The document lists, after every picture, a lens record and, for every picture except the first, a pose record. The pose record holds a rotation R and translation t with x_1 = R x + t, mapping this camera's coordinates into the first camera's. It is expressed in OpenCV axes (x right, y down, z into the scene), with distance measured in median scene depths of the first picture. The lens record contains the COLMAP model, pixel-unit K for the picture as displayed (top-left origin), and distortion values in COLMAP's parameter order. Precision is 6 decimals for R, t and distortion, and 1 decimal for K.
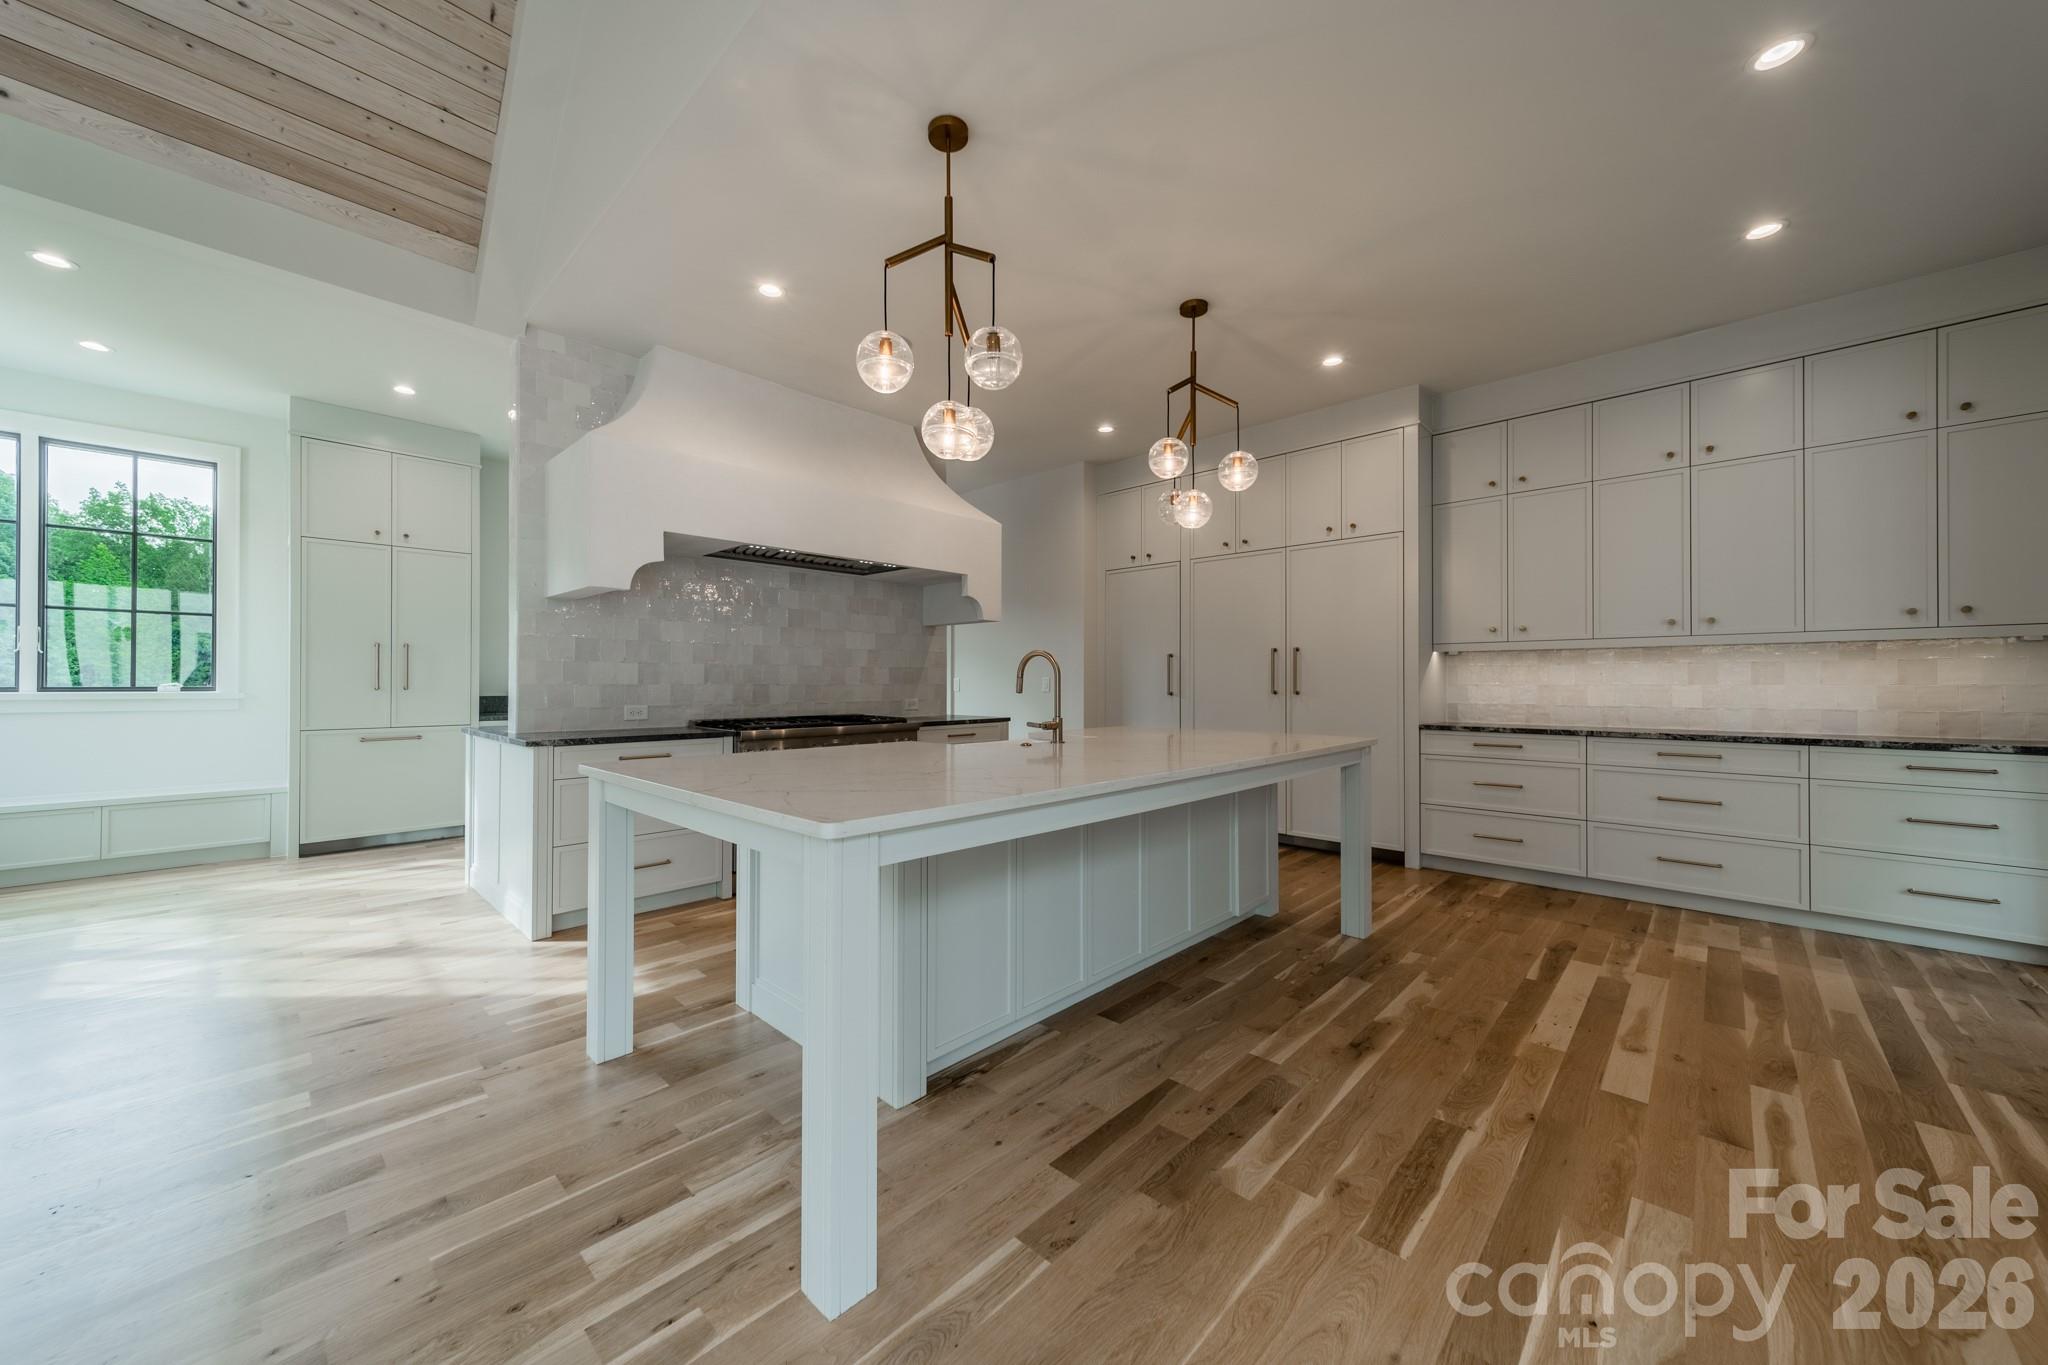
lens RADIAL K [[735.1, 0, 1029.8], [0, 735.1, 683.0], [0, 0, 1]] dist [-0.002344, -0.000081]
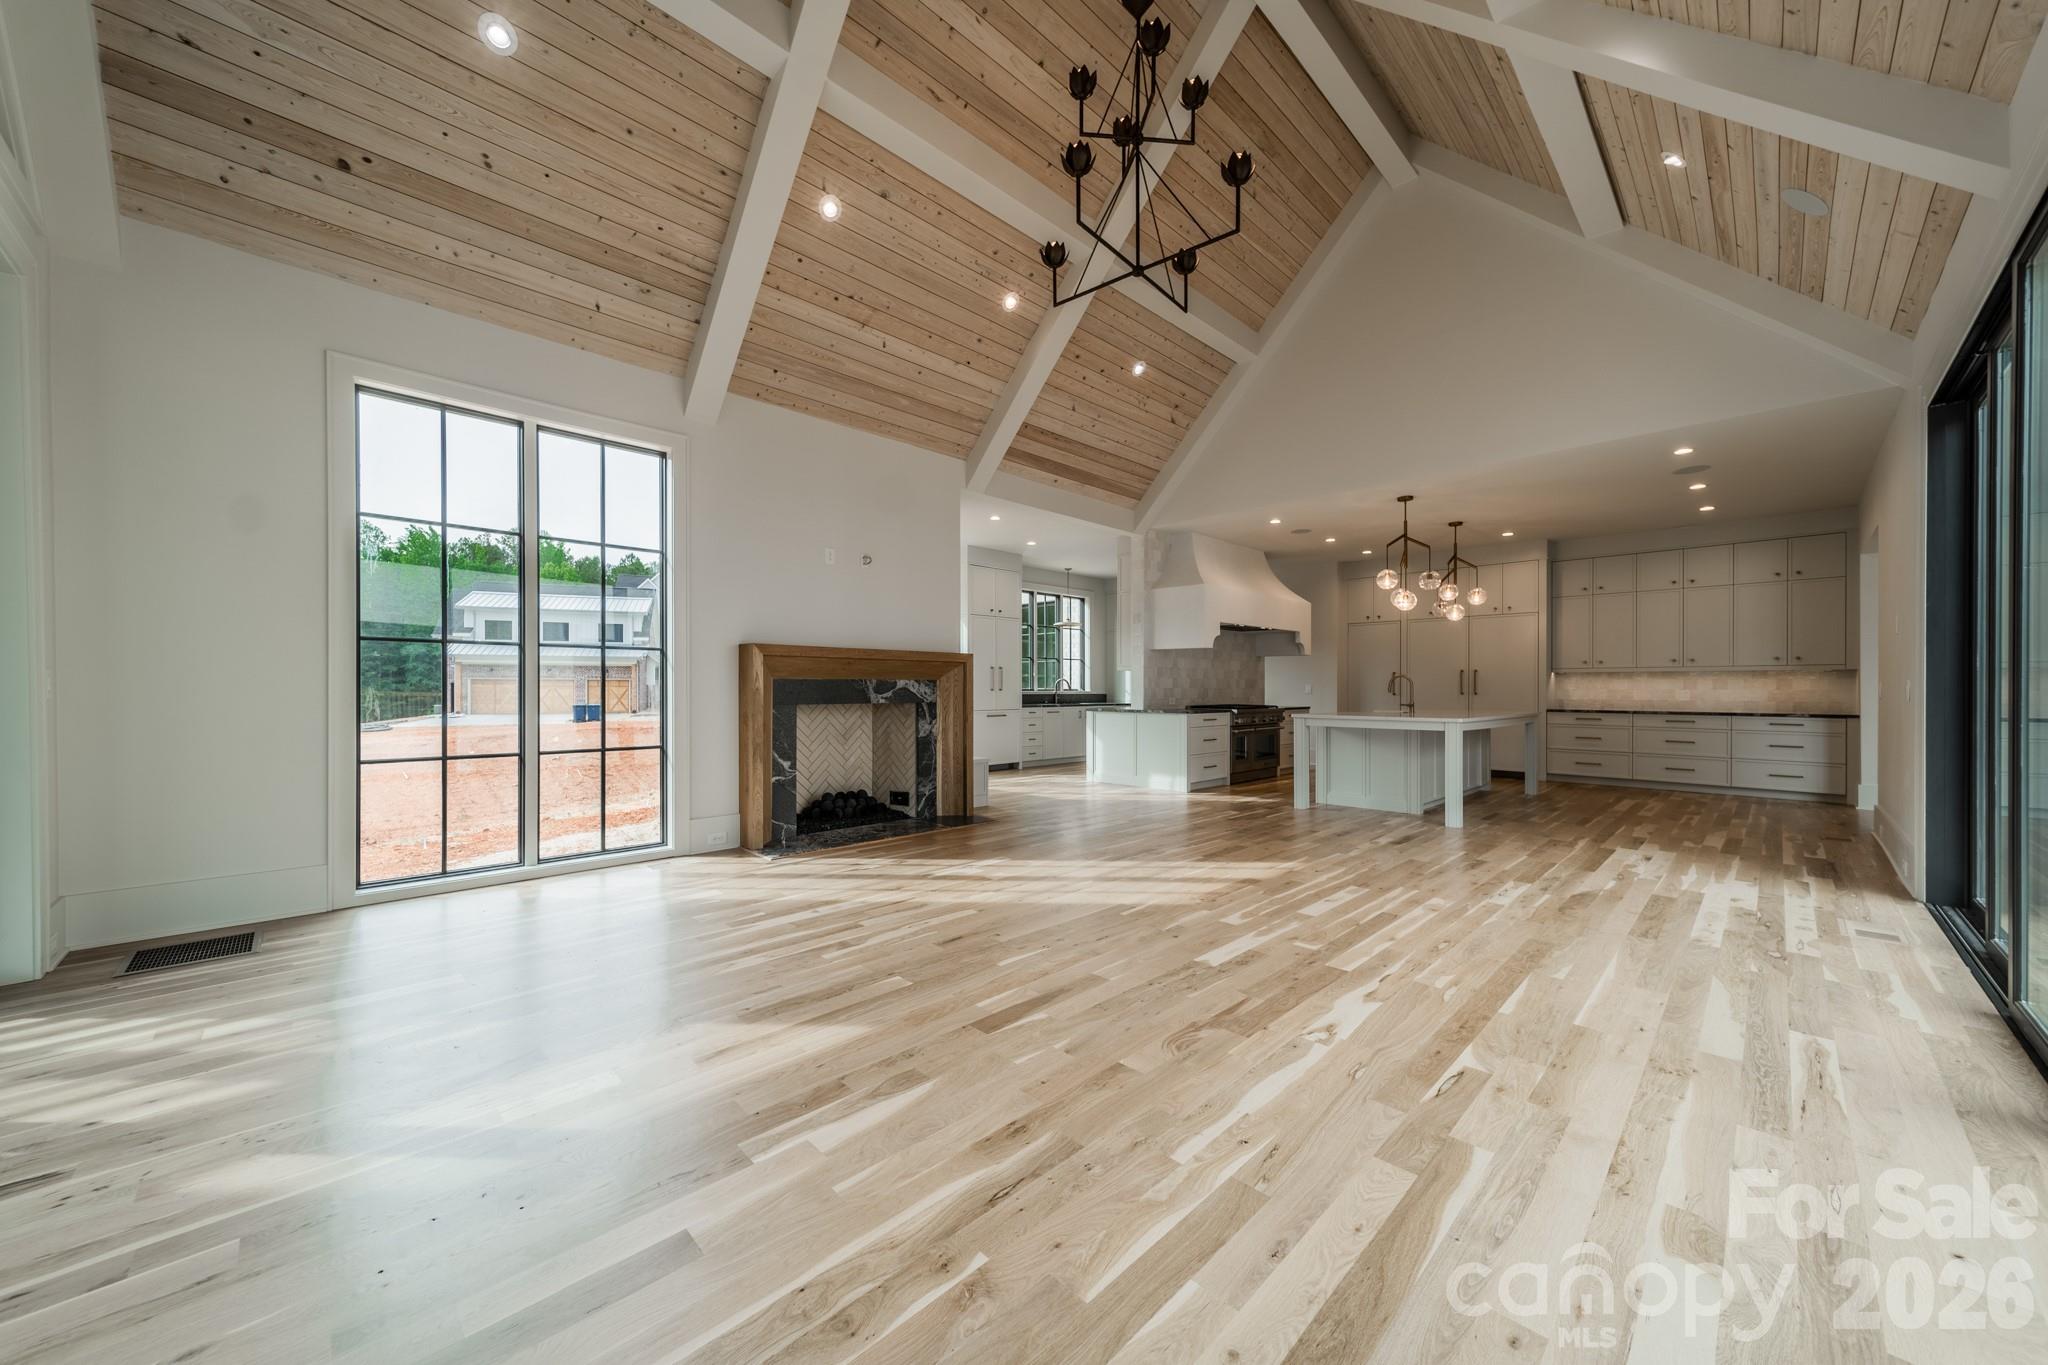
lens RADIAL K [[735.1, 0, 1017.7], [0, 735.1, 689.5], [0, 0, 1]] dist [-0.002344, -0.000081]
pose [[0.998623, 0.002543, -0.052403, -0.891961], [-0.002378, 0.999992, 0.003199, -0.000489], [0.052411, -0.003070, 0.998621, -1.192333]]
